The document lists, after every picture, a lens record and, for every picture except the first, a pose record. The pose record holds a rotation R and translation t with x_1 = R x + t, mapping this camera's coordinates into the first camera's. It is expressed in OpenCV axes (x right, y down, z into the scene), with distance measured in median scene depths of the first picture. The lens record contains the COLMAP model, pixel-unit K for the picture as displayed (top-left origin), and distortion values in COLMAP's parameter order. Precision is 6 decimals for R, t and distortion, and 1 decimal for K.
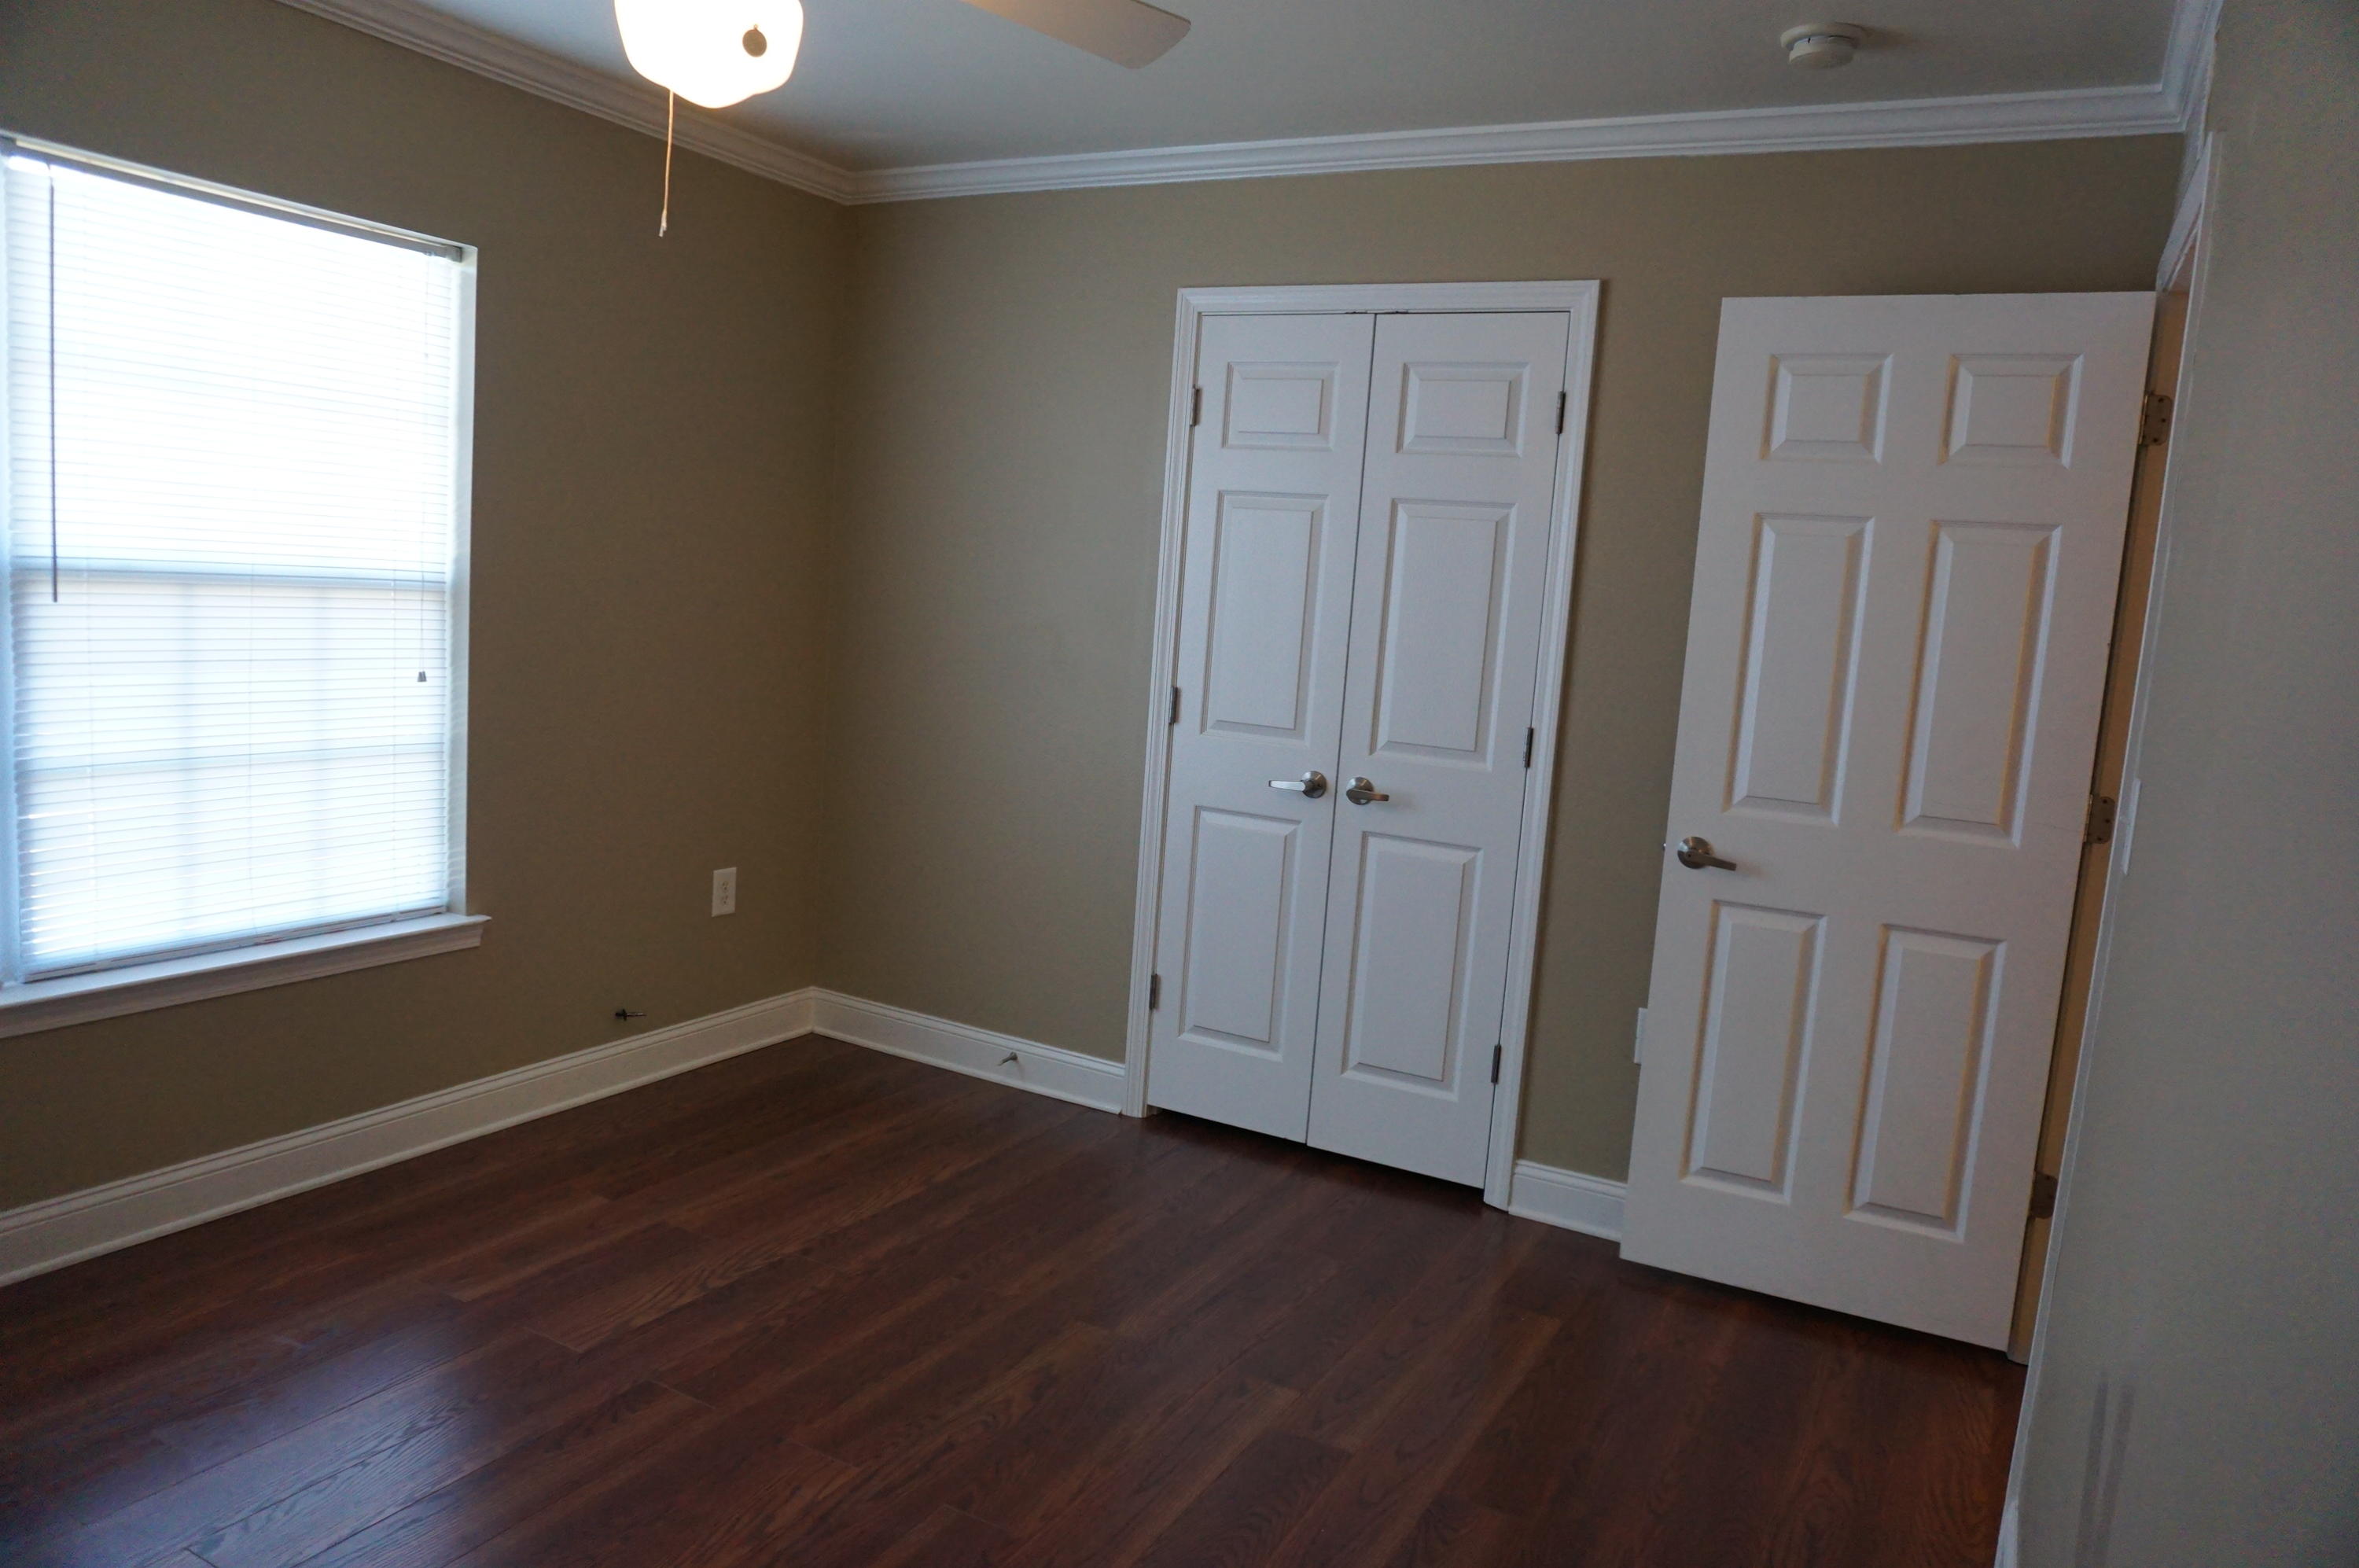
lens RADIAL K [[1594.4, 0, 1144.6], [0, 1594.4, 762.3], [0, 0, 1]] dist [-0.051972, 0.035096]
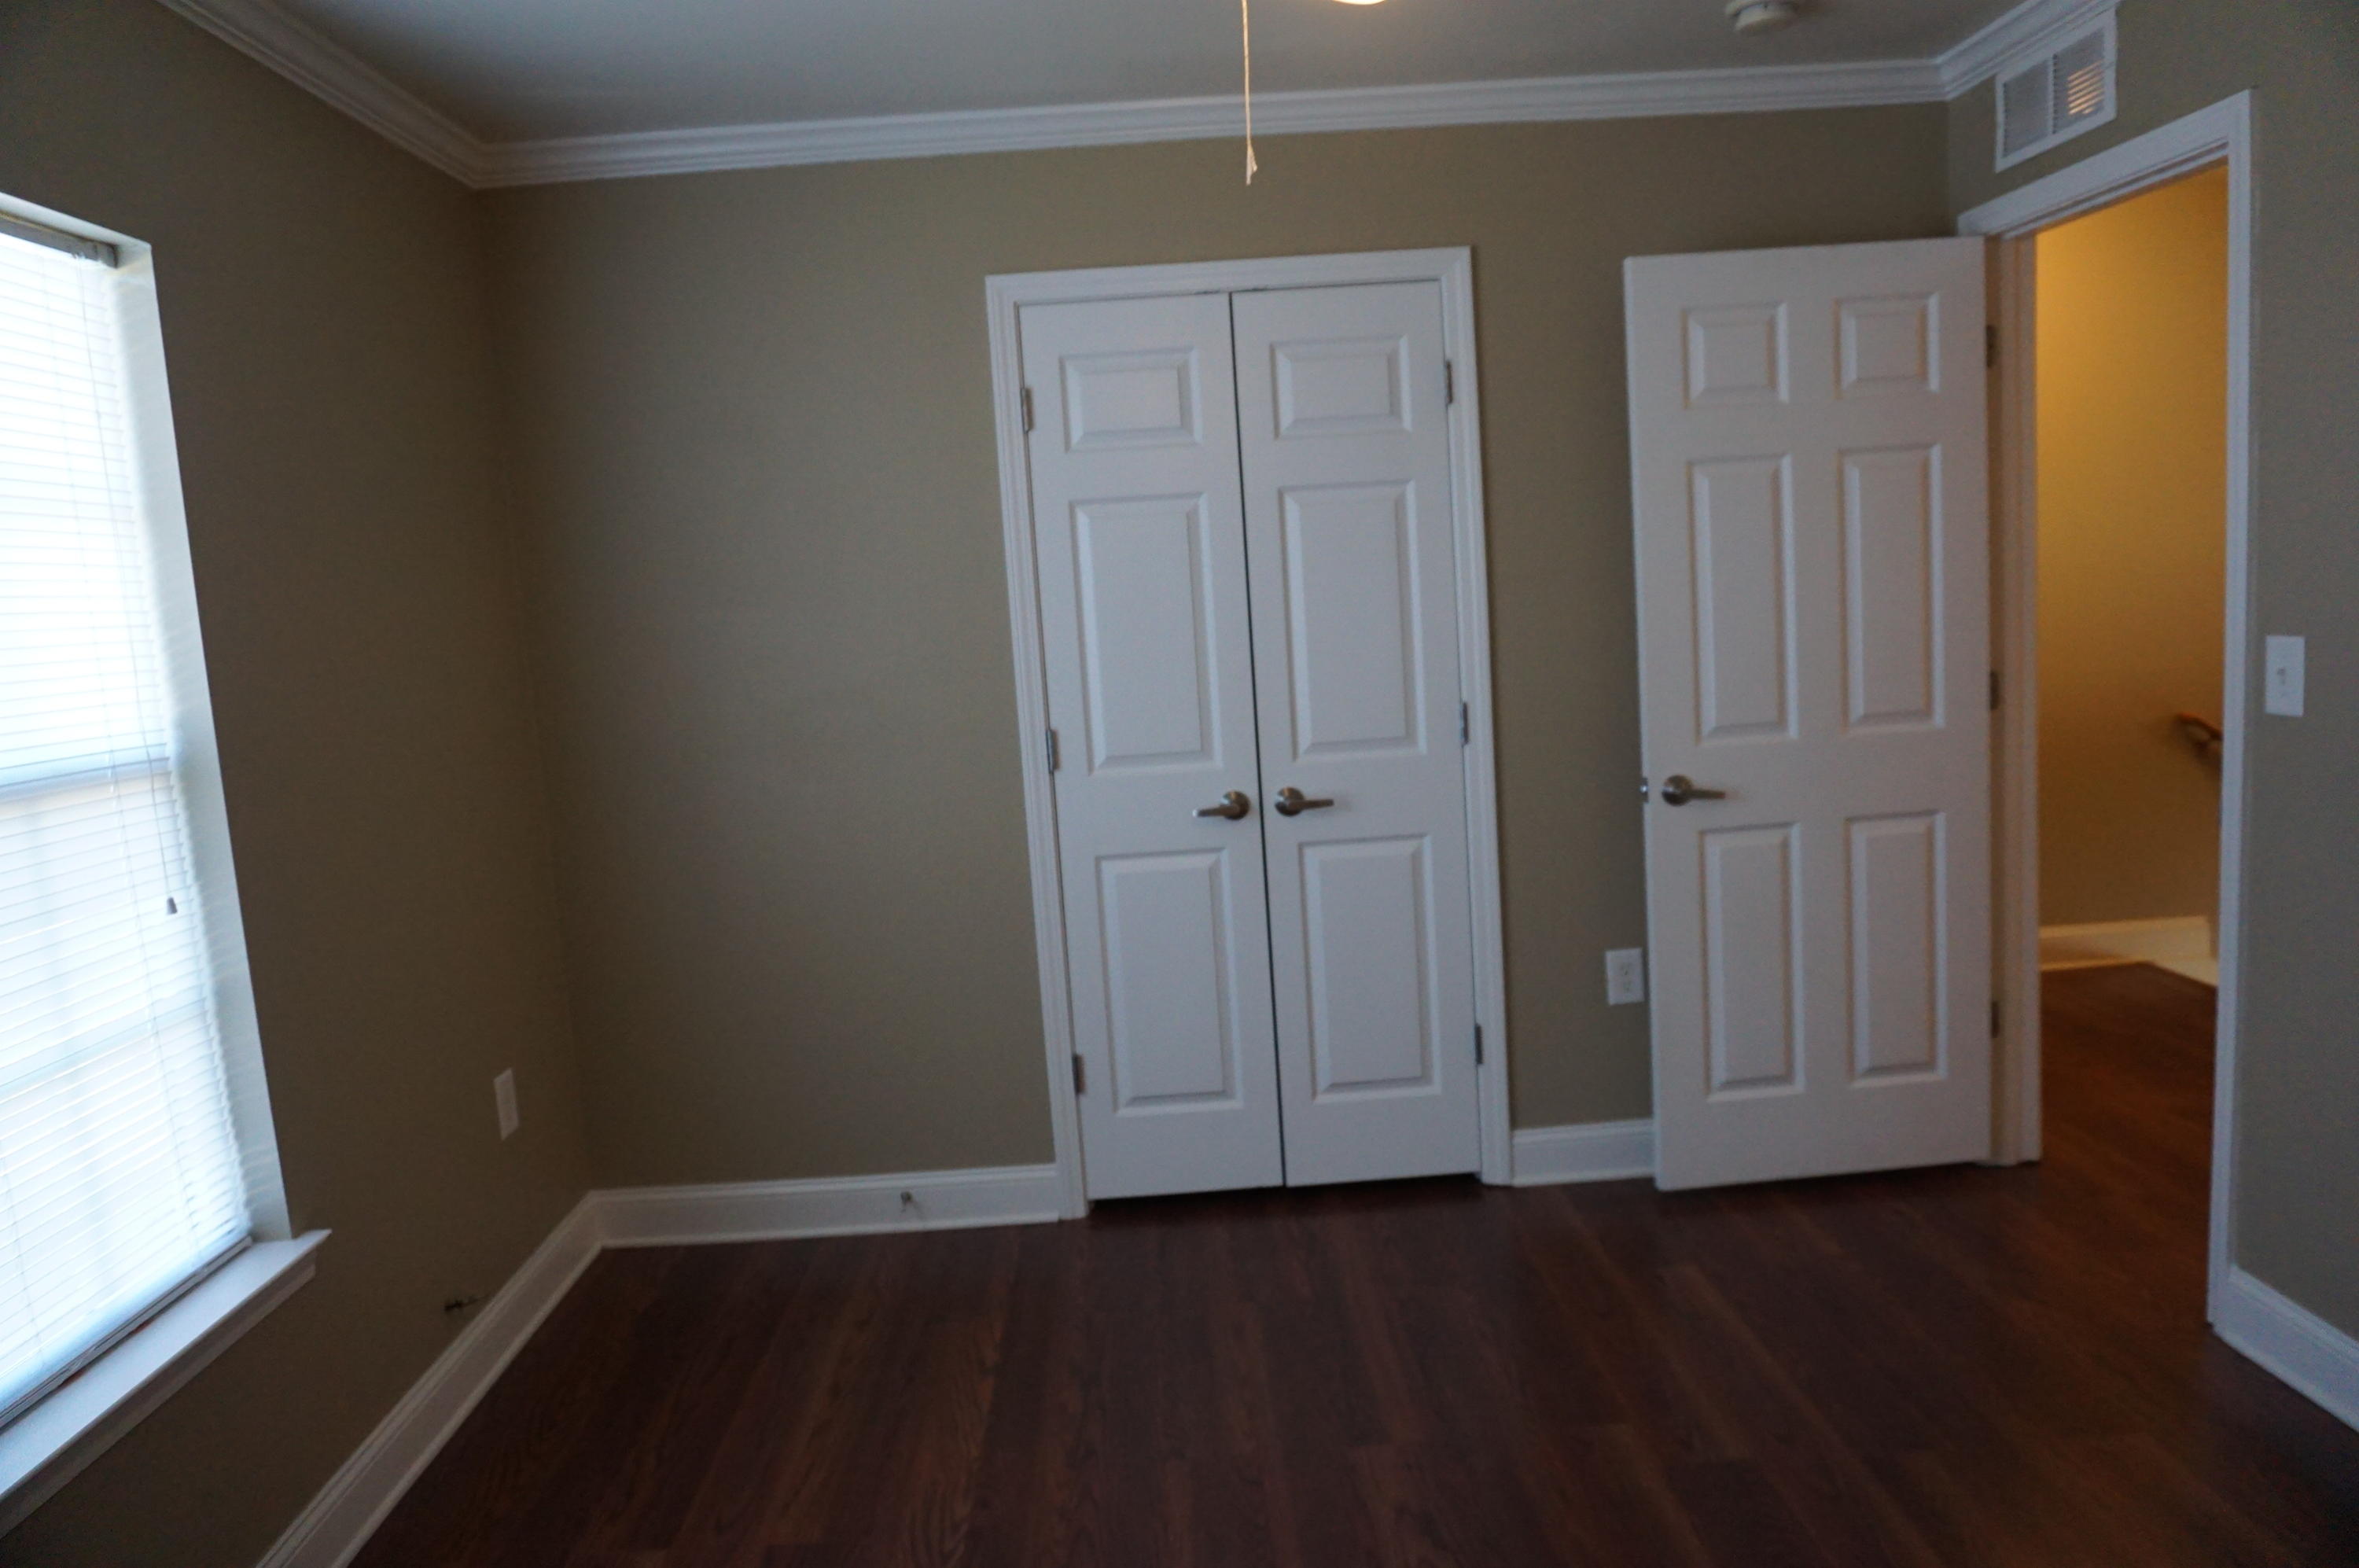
lens RADIAL K [[1594.4, 0, 1179.4], [0, 1594.4, 779.4], [0, 0, 1]] dist [-0.051972, 0.035096]
pose [[0.853026, -0.189002, 0.486442, -0.388636], [0.186846, 0.980933, 0.053478, -0.059495], [-0.487274, 0.045272, 0.872075, 0.220307]]
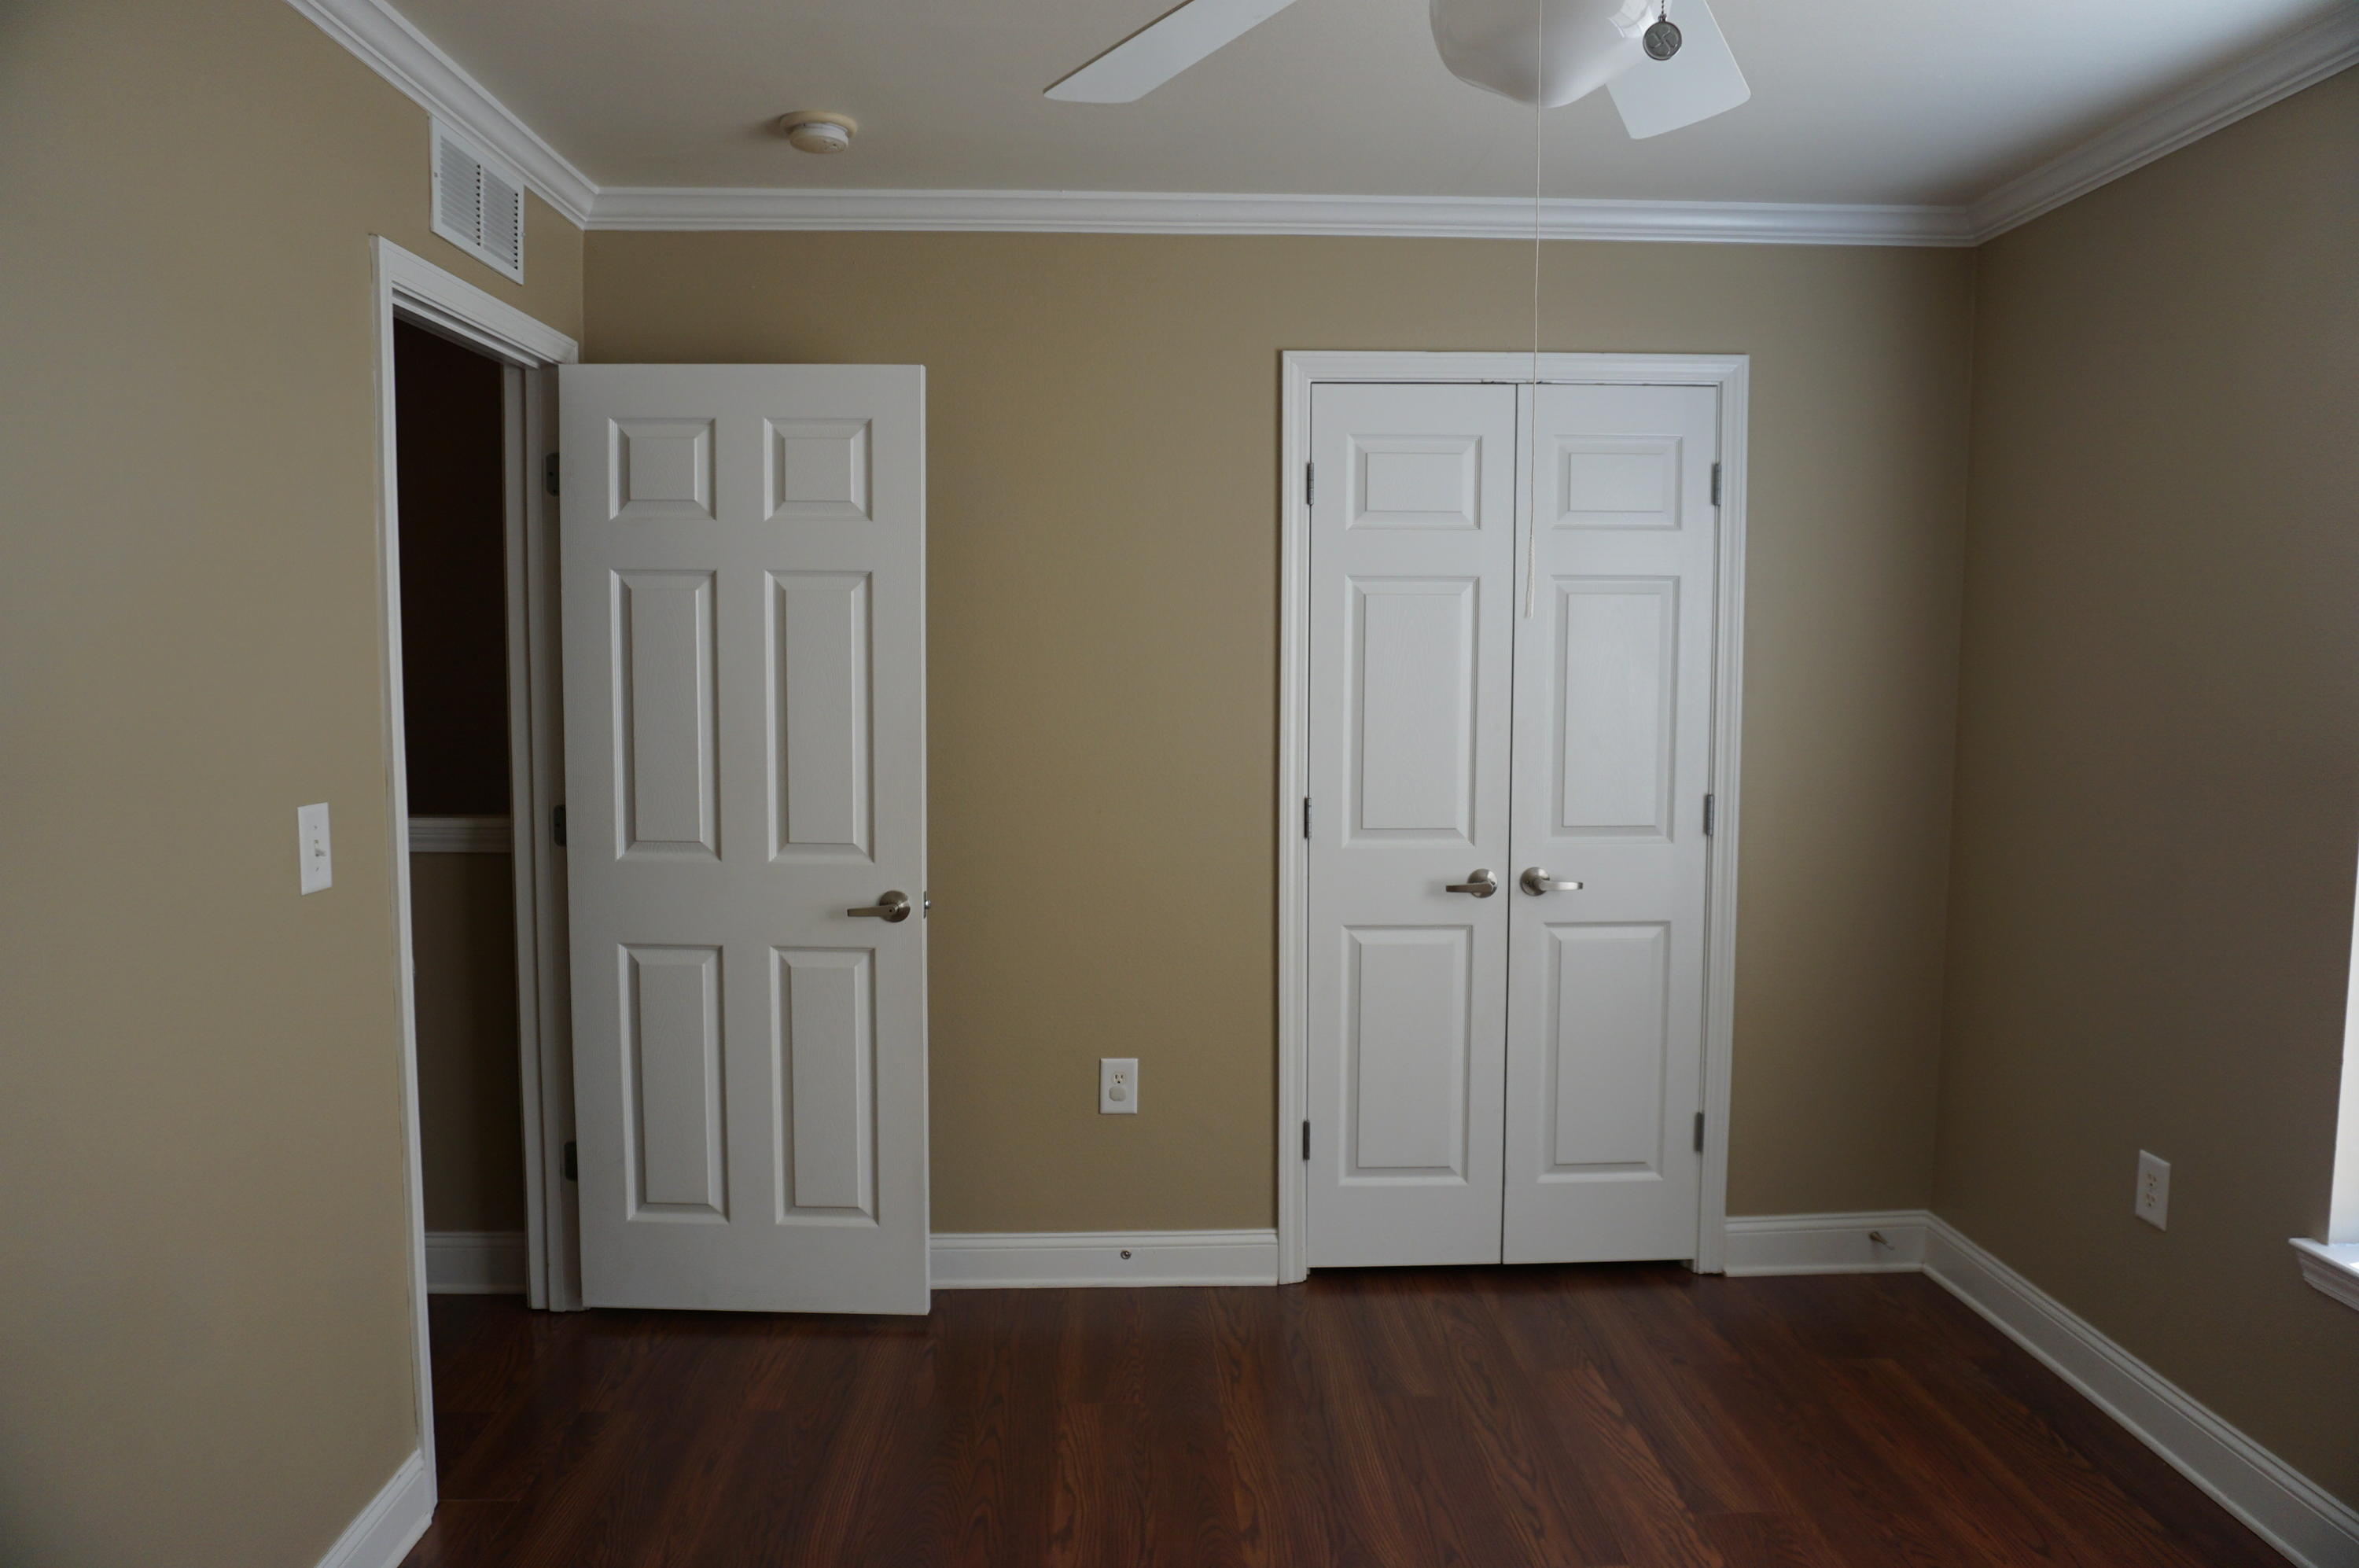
lens RADIAL K [[1594.4, 0, 1168.7], [0, 1594.4, 800.0], [0, 0, 1]] dist [-0.051972, 0.035096]
pose [[0.852423, -0.118293, 0.509295, -0.551962], [0.123809, 0.992035, 0.023195, -0.083747], [-0.507982, 0.043283, 0.860279, 0.300475]]
